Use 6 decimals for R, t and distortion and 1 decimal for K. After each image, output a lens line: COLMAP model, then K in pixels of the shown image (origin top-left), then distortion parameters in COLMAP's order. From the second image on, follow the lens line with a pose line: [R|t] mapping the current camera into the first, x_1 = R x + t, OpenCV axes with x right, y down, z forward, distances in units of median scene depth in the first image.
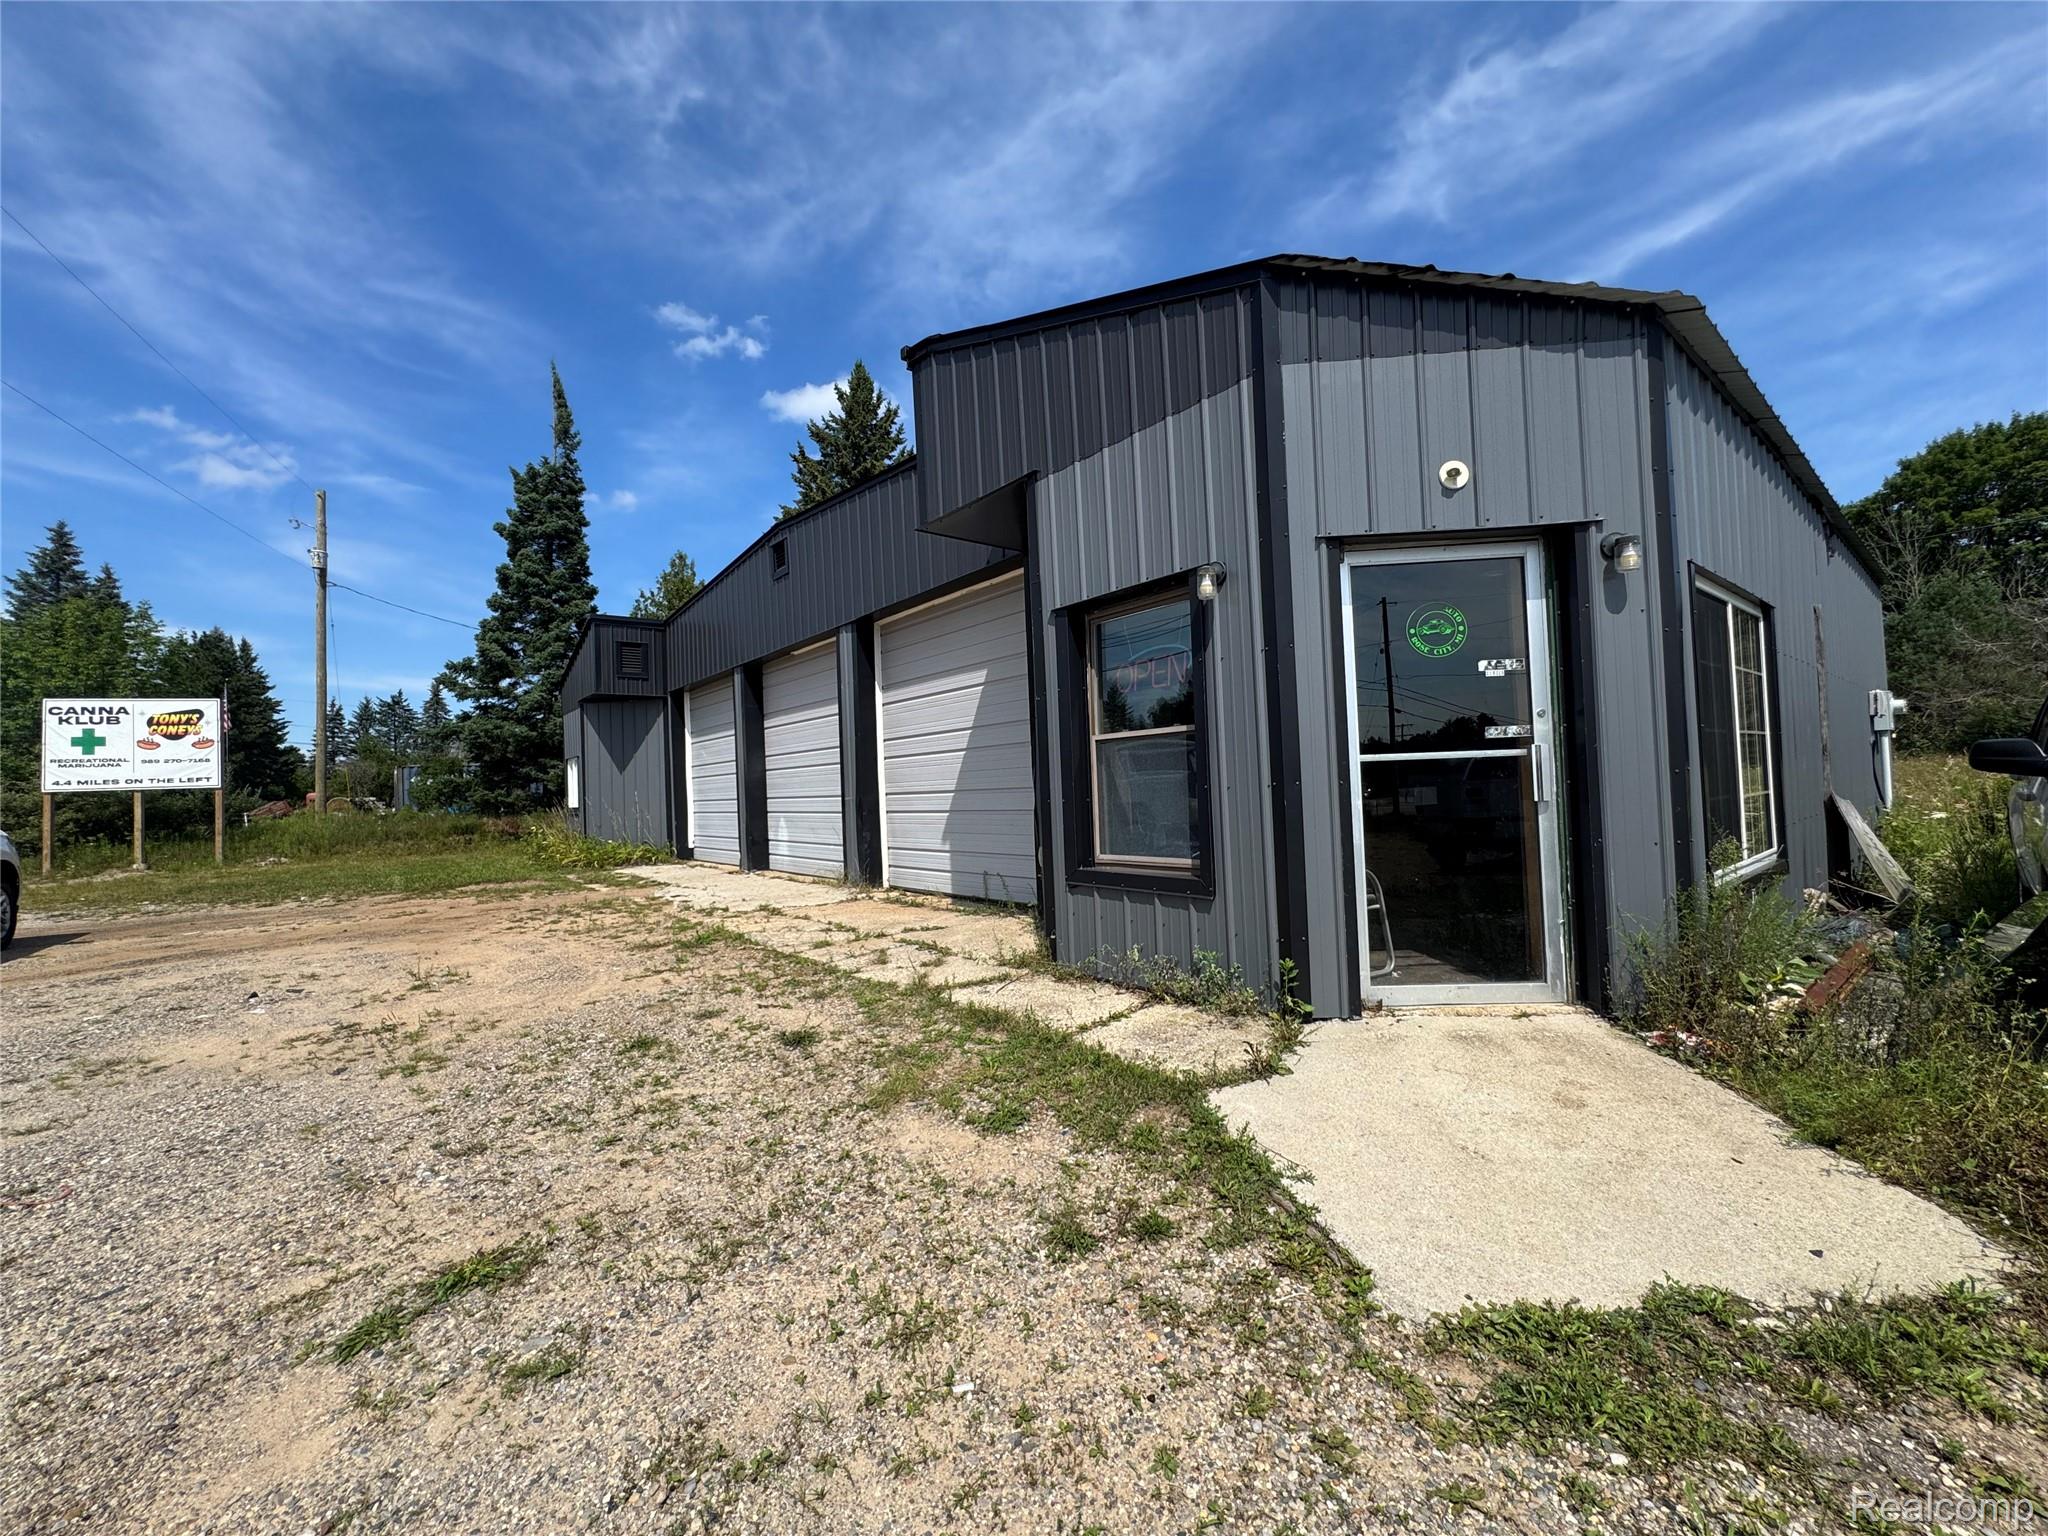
lens RADIAL K [[819.6, 0, 1030.4], [0, 819.6, 762.1], [0, 0, 1]] dist [0.005041, 0.000590]
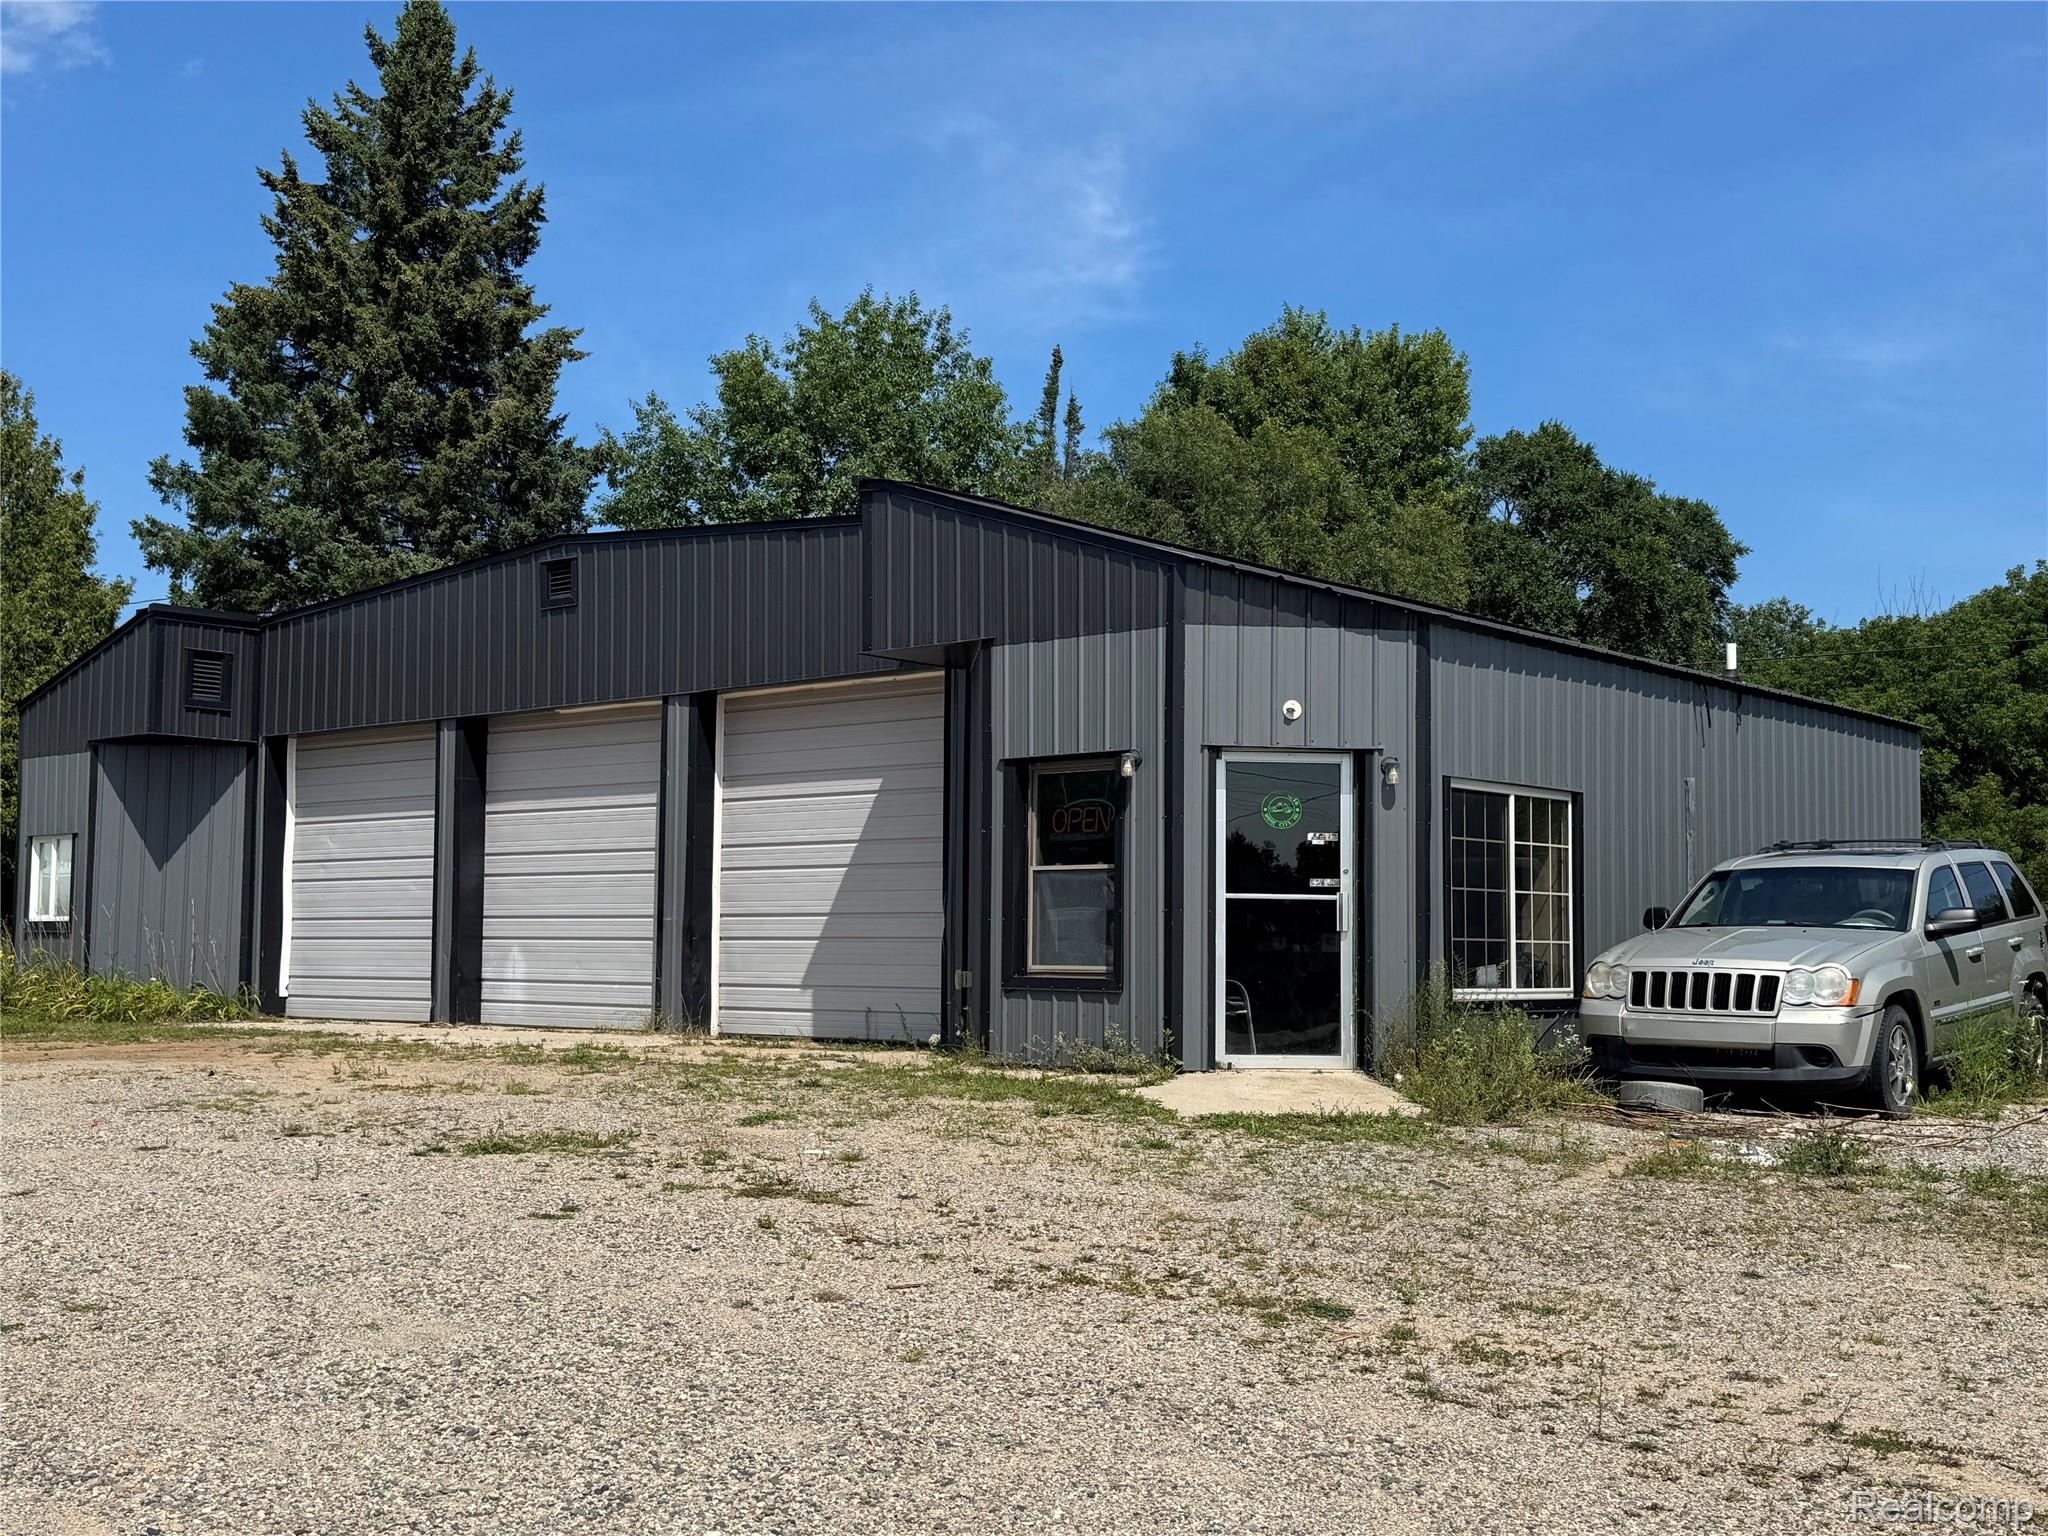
lens RADIAL K [[2303.8, 0, 1027.8], [0, 2303.8, 778.2], [0, 0, 1]] dist [0.065647, 0.000000]
pose [[0.984712, 0.060062, 0.163510, -0.302970], [-0.052214, 0.997287, -0.051883, 0.008633], [-0.166183, 0.042552, 0.985176, -1.448883]]
